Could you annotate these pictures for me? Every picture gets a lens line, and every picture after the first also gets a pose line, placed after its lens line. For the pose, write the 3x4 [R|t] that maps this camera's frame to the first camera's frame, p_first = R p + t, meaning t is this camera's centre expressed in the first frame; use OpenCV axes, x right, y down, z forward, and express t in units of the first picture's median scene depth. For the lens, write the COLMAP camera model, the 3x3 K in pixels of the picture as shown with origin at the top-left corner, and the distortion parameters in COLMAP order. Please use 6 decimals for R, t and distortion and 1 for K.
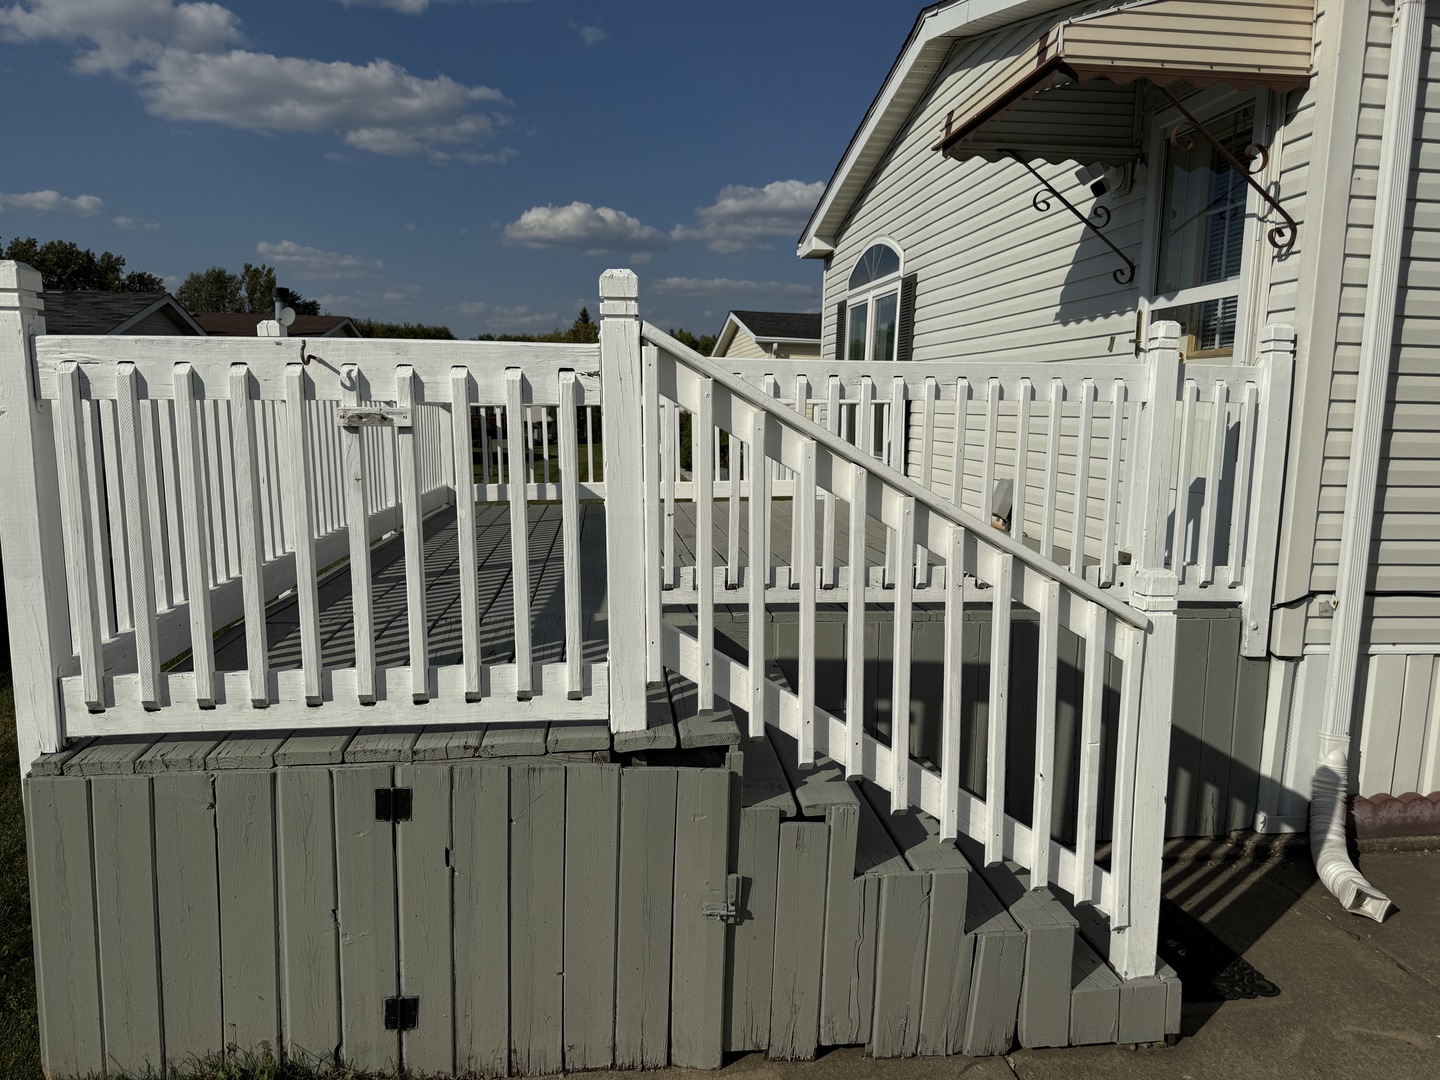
lens RADIAL K [[1009.8, 0, 720.9], [0, 1009.8, 543.4], [0, 0, 1]] dist [0.033476, -0.035920]
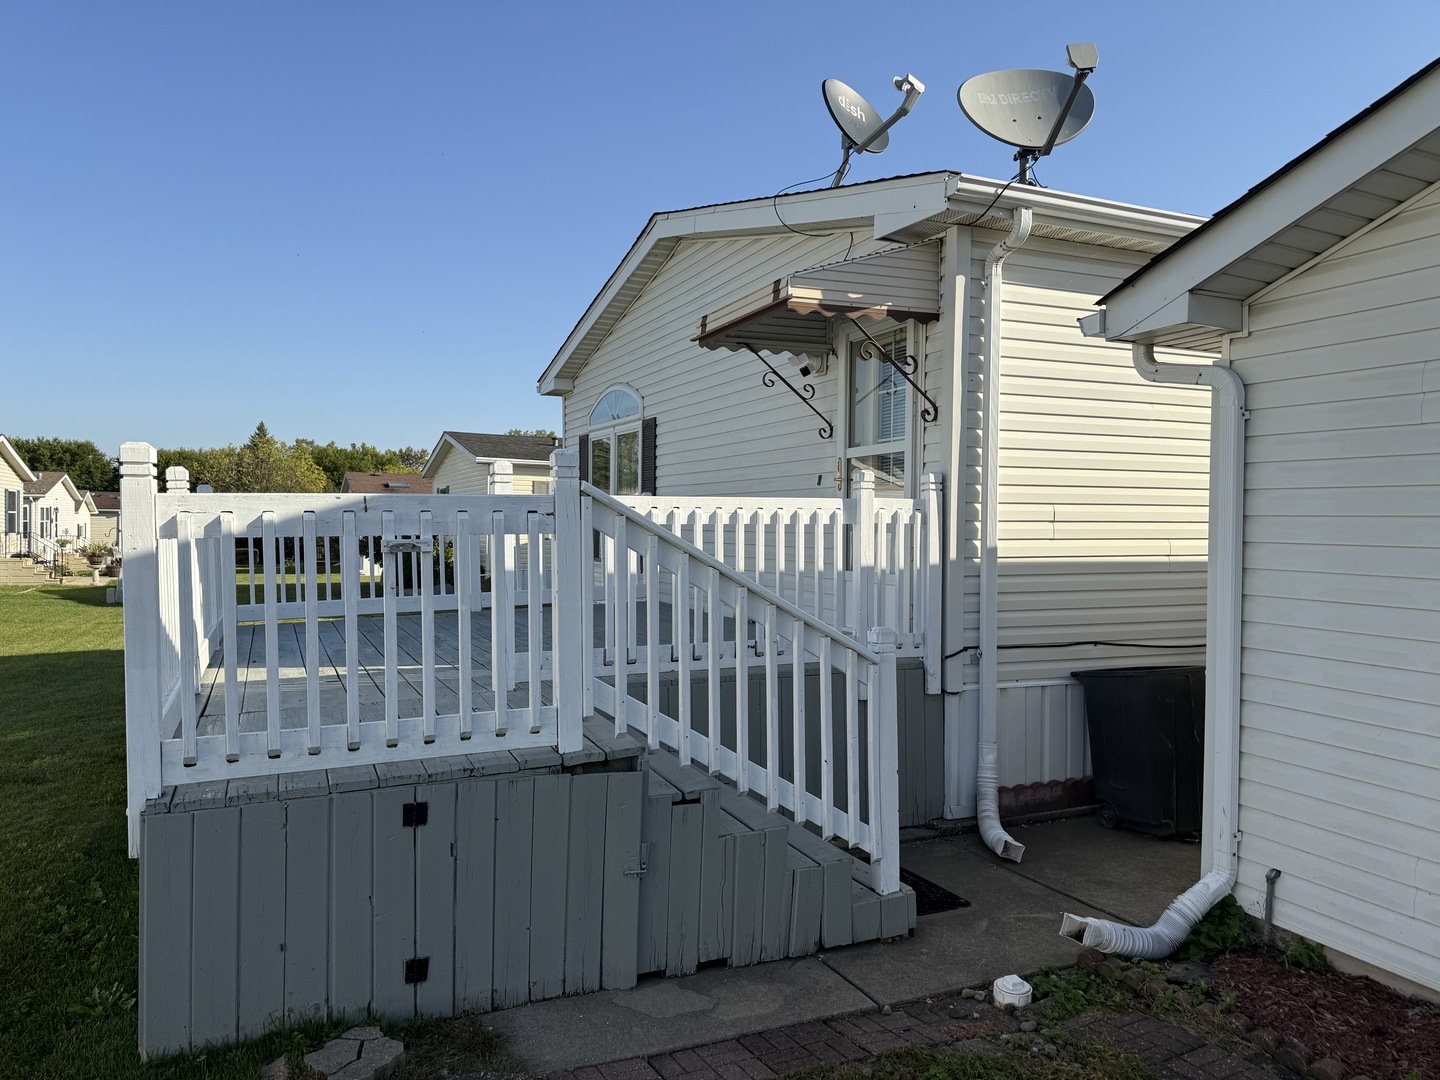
lens RADIAL K [[1009.8, 0, 716.1], [0, 1009.8, 543.4], [0, 0, 1]] dist [0.033476, -0.035920]
pose [[0.956031, -0.022395, 0.292411, -0.295782], [0.056211, 0.992587, -0.107758, 0.050400], [-0.287830, 0.119457, 0.950202, -0.477621]]
